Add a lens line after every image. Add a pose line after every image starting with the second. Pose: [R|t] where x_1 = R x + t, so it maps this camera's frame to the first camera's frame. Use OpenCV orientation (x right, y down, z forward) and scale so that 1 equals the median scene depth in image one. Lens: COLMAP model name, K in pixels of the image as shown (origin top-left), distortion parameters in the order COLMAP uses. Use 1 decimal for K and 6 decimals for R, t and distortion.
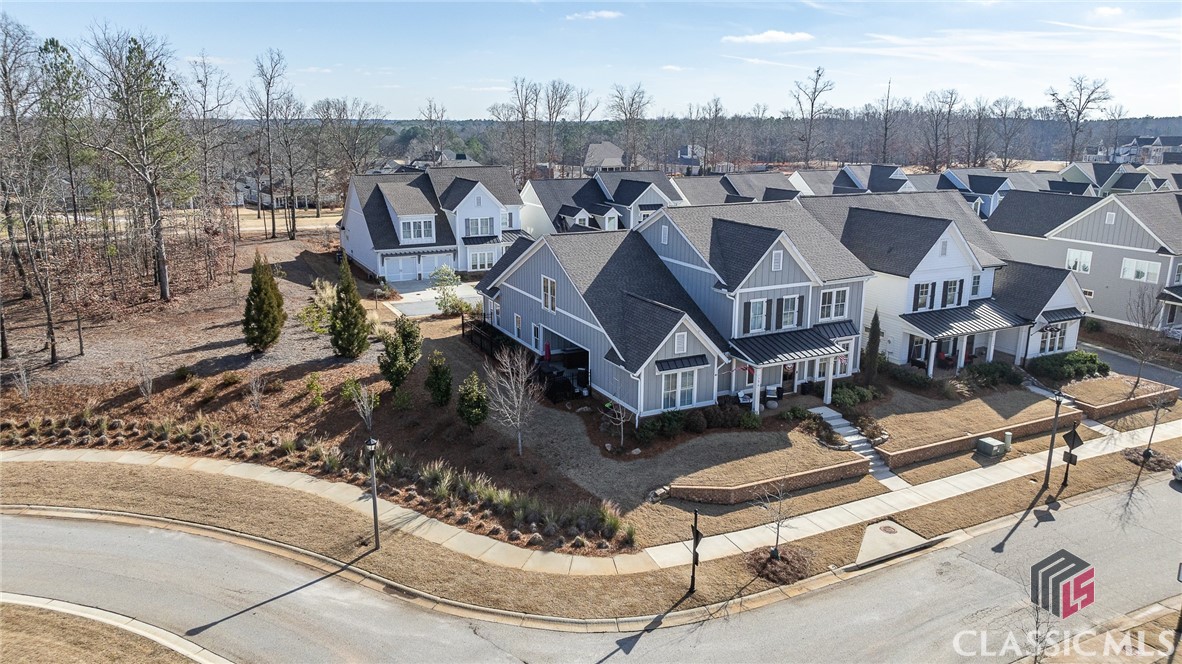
lens RADIAL K [[833.9, 0, 587.2], [0, 833.9, 332.6], [0, 0, 1]] dist [-0.029348, 0.026288]
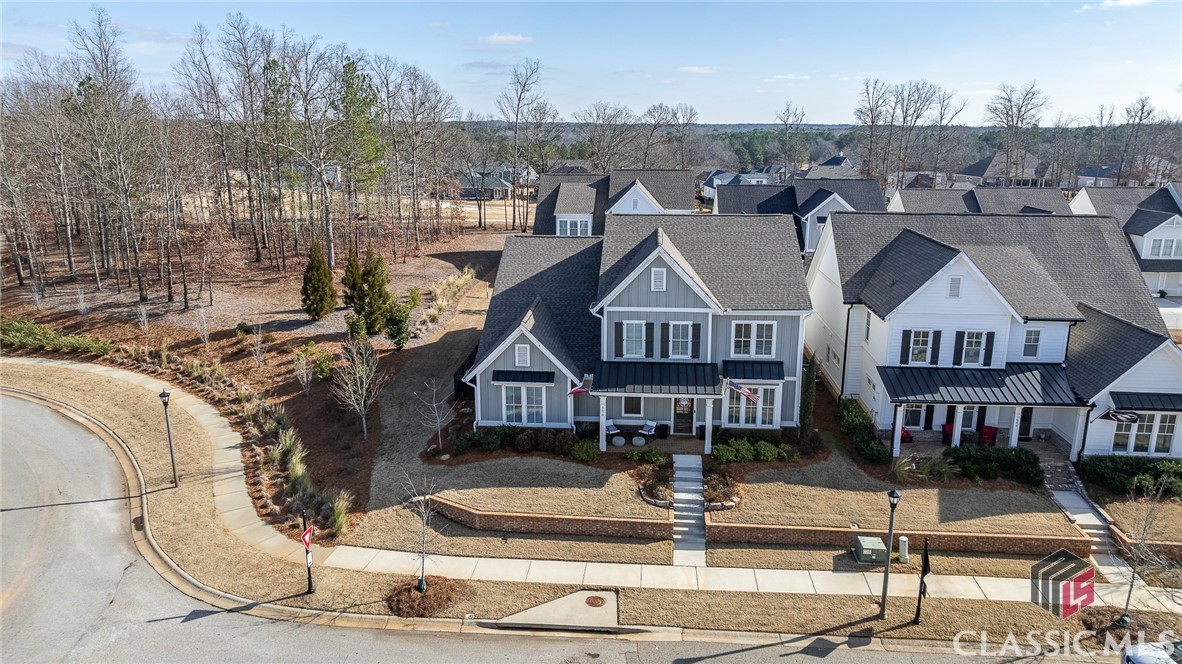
lens RADIAL K [[833.9, 0, 589.5], [0, 833.9, 327.6], [0, 0, 1]] dist [-0.029348, 0.026288]
pose [[0.858600, 0.119084, -0.498622, 0.600000], [-0.124769, 0.991941, 0.022057, -0.046021], [0.497230, 0.043275, 0.866539, 0.201205]]
